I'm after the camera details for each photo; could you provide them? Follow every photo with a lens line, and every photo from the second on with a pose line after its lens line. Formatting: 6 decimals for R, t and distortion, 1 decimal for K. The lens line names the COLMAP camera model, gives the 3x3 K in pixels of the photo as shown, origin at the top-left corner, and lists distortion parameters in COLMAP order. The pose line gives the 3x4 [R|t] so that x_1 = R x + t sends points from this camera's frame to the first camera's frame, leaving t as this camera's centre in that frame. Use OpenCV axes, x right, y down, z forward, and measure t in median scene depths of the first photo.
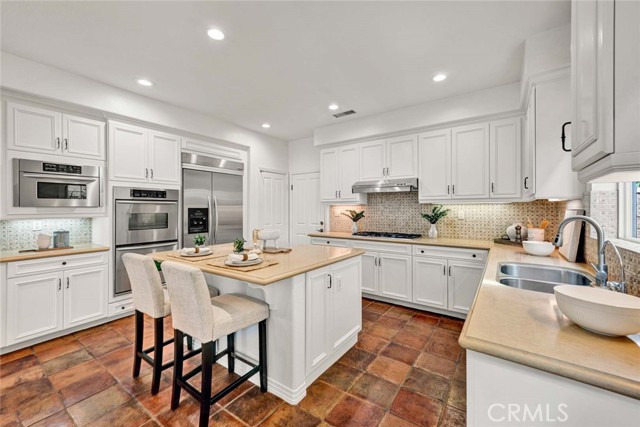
lens RADIAL K [[259.3, 0, 320.4], [0, 259.3, 211.4], [0, 0, 1]] dist [0.011489, 0.000237]
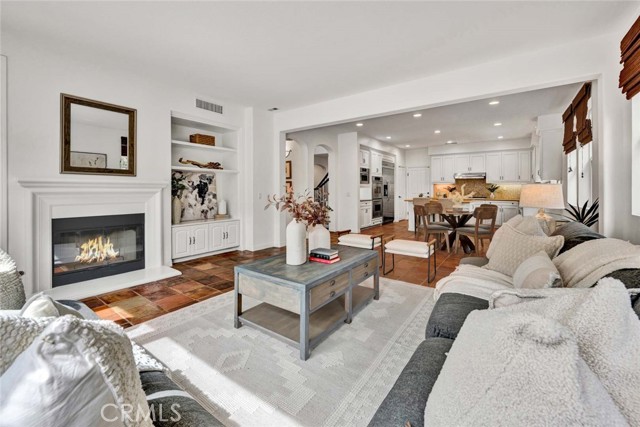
lens RADIAL K [[259.3, 0, 325.8], [0, 259.3, 191.3], [0, 0, 1]] dist [0.011489, 0.000237]
pose [[0.999944, 0.008070, -0.006903, -1.037720], [-0.008054, 0.999965, 0.002292, 0.044660], [0.006921, -0.002236, 0.999974, -1.337687]]
